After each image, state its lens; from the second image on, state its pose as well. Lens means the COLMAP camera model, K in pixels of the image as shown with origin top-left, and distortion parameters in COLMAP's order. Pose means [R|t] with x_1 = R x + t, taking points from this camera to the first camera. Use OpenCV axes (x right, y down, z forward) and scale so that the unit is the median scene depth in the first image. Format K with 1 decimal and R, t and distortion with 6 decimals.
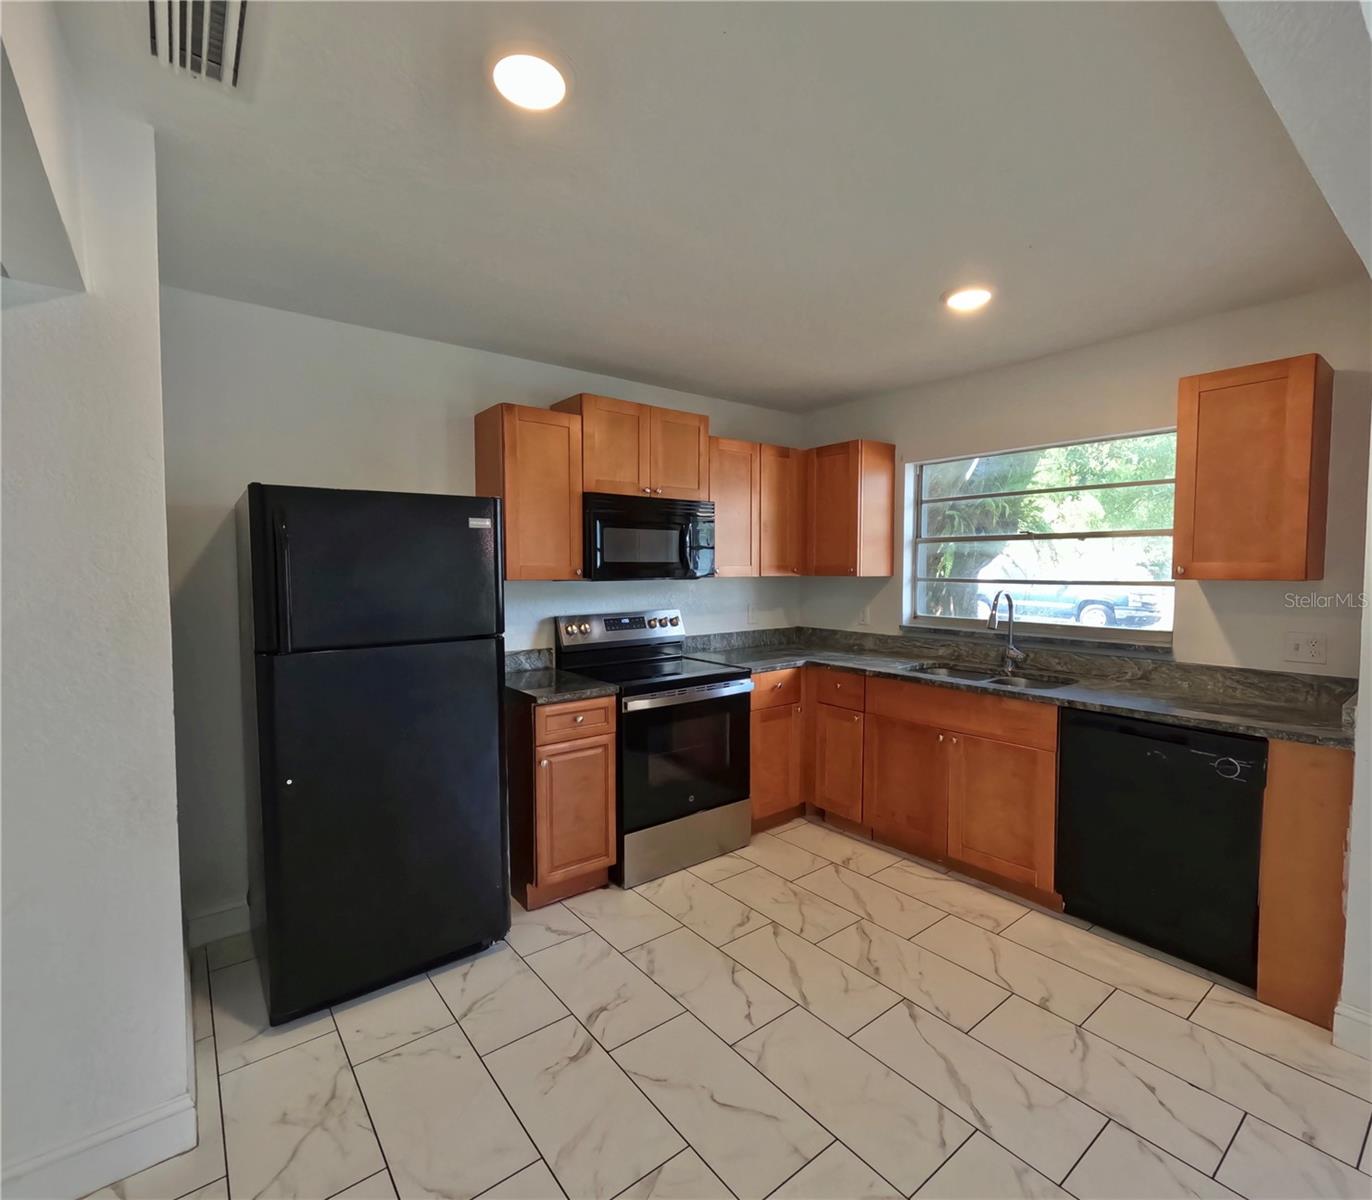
lens RADIAL K [[659.7, 0, 685.3], [0, 659.7, 595.7], [0, 0, 1]] dist [0.000077, 0.002582]
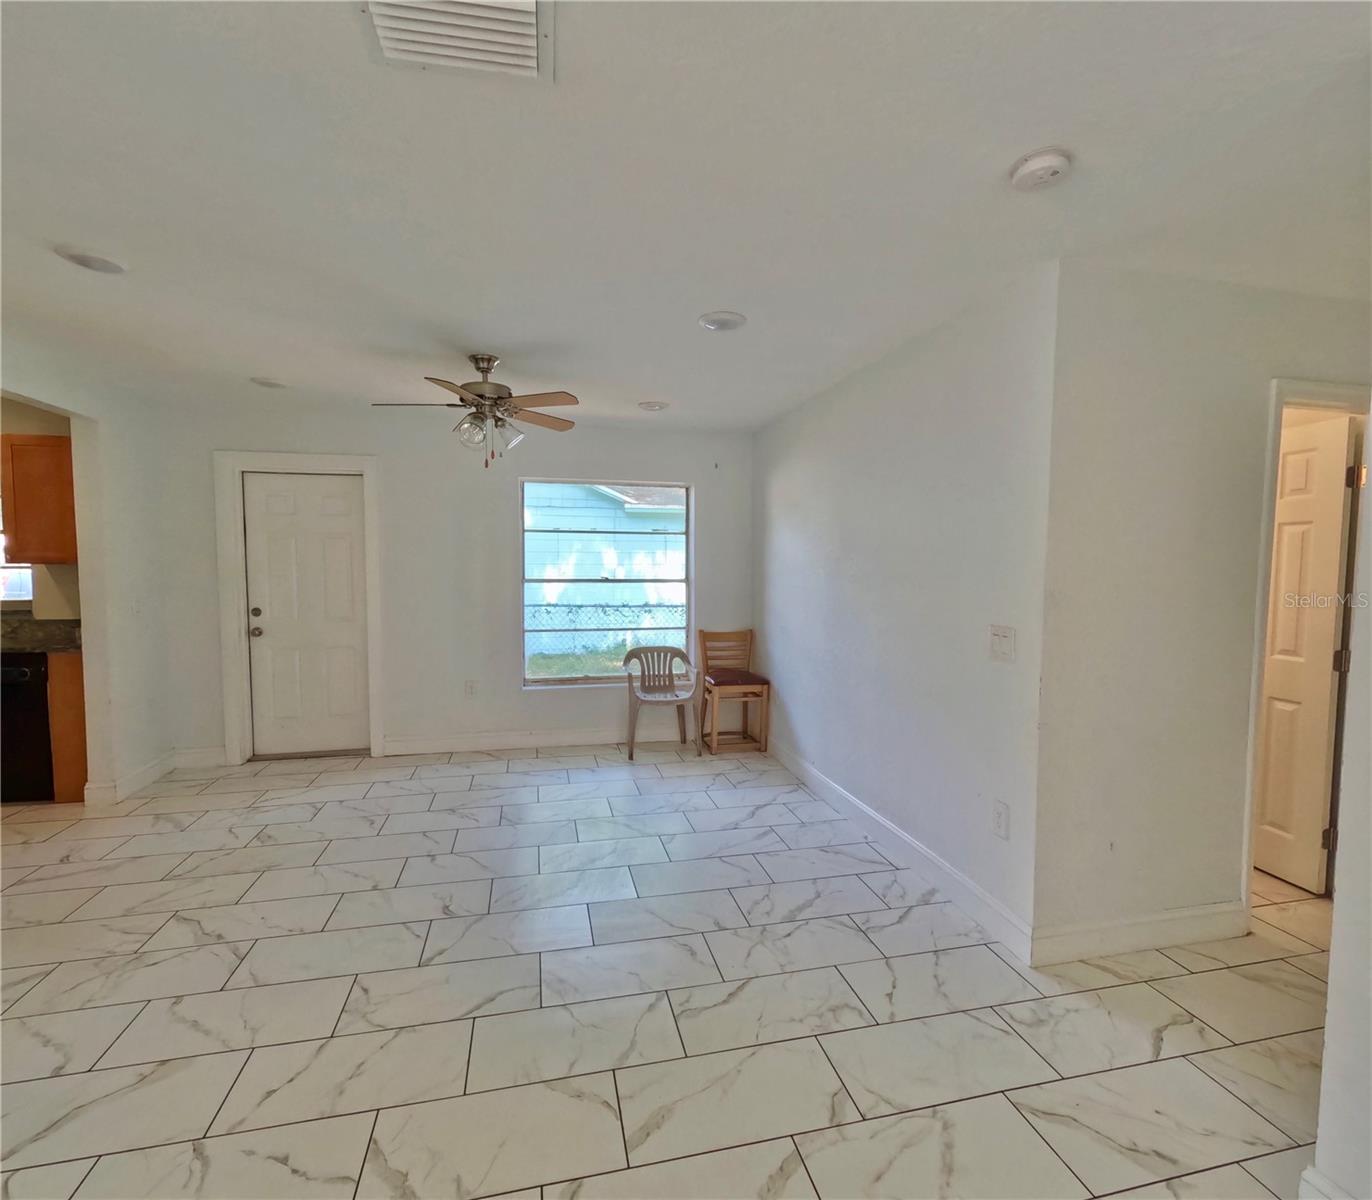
lens RADIAL K [[659.7, 0, 684.0], [0, 659.7, 603.7], [0, 0, 1]] dist [0.000077, 0.002582]
pose [[0.424358, -0.056427, 0.903735, 0.011932], [0.035813, 0.998321, 0.045516, 0.044827], [-0.904786, 0.013050, 0.425666, -0.891609]]
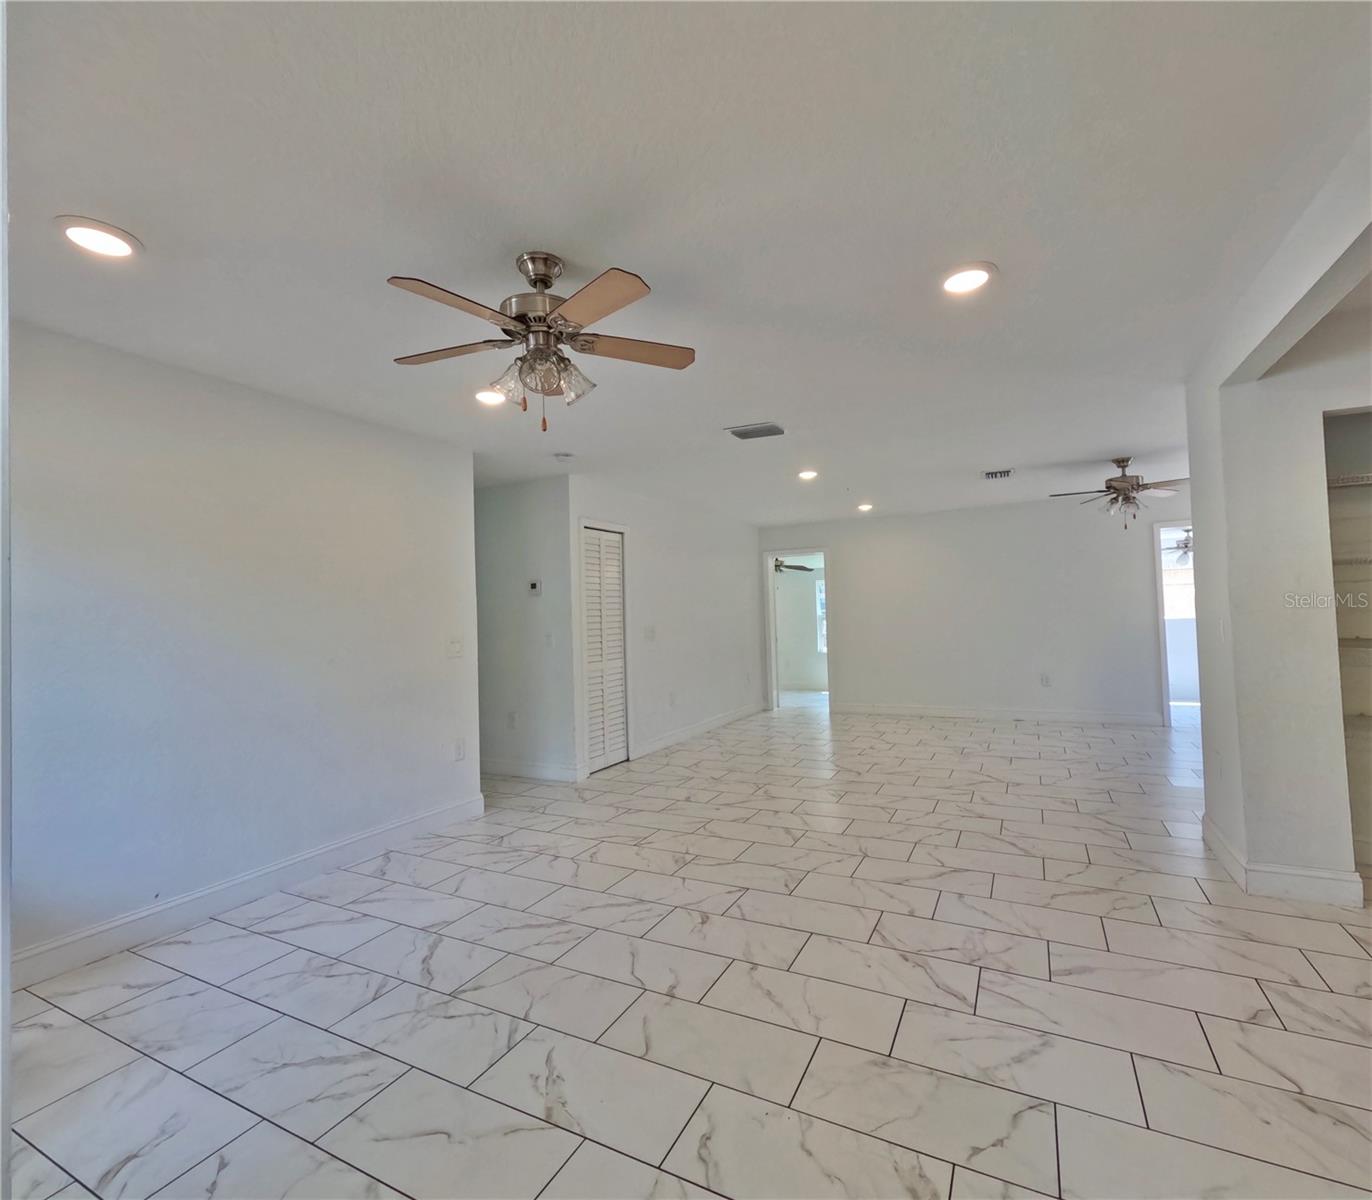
lens RADIAL K [[659.7, 0, 684.8], [0, 659.7, 601.8], [0, 0, 1]] dist [0.000077, 0.002582]
pose [[-0.910655, 0.018243, -0.412765, 1.021285], [0.011945, 0.999770, 0.017832, 0.026966], [0.412996, 0.011308, -0.910663, 0.556225]]
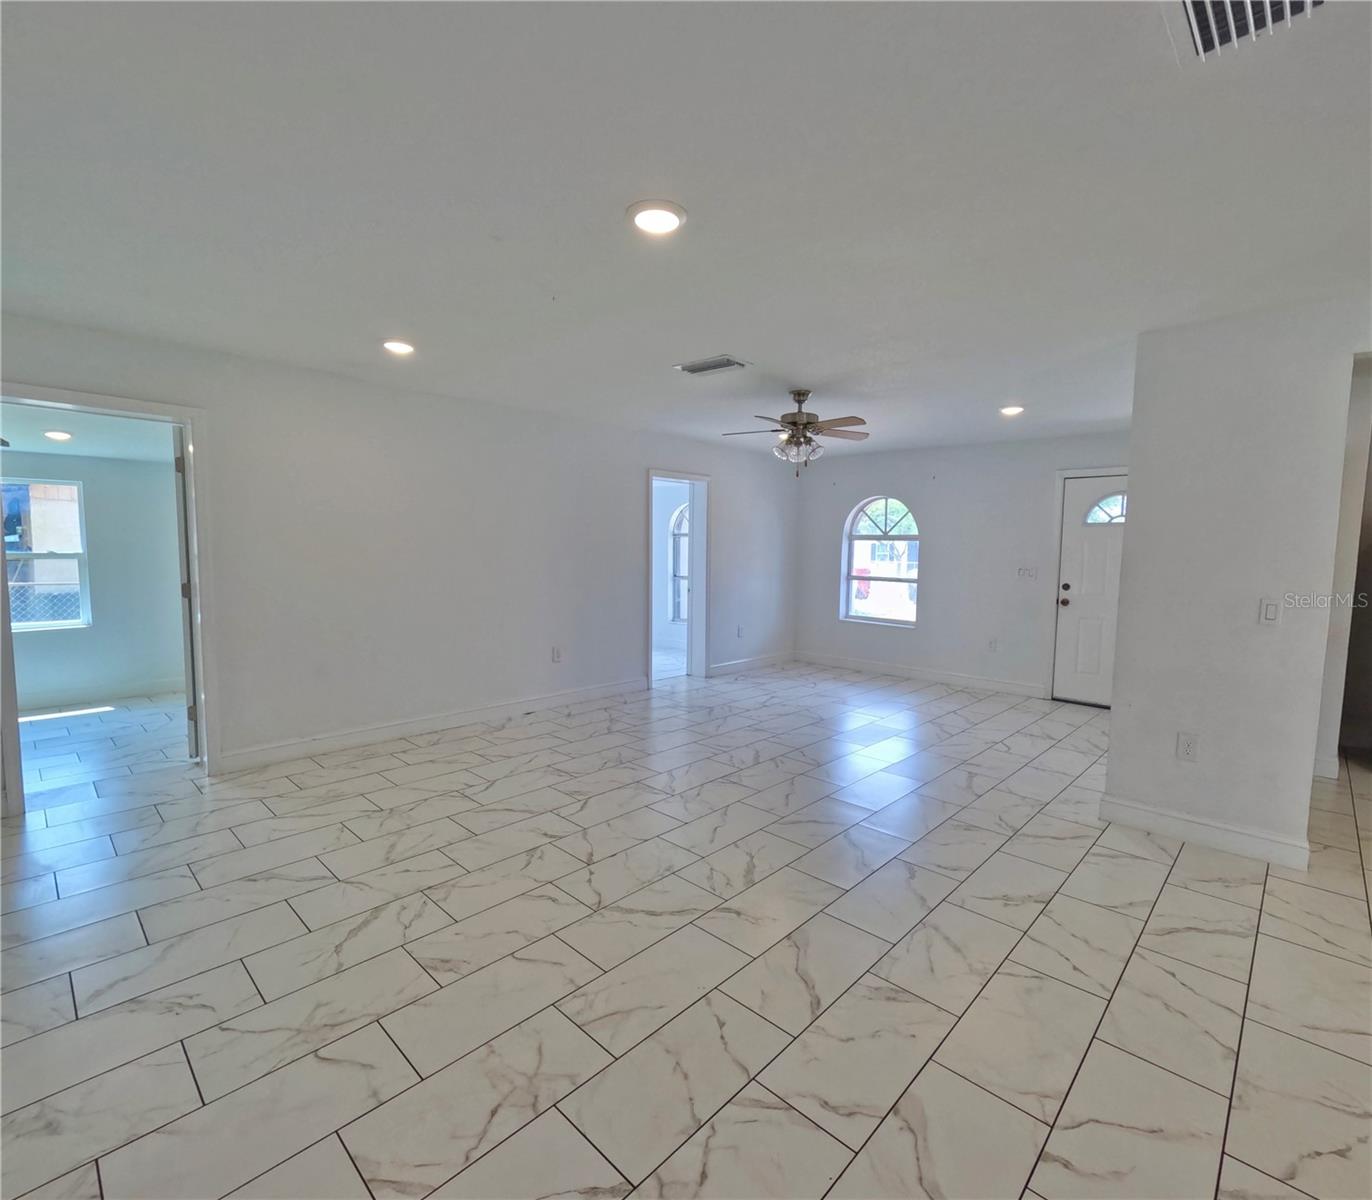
lens RADIAL K [[659.7, 0, 686.3], [0, 659.7, 604.8], [0, 0, 1]] dist [0.000077, 0.002582]
pose [[0.142813, 0.088610, -0.985775, 0.696389], [-0.058048, 0.995020, 0.081032, 0.060121], [0.988046, 0.045650, 0.147246, -0.968458]]
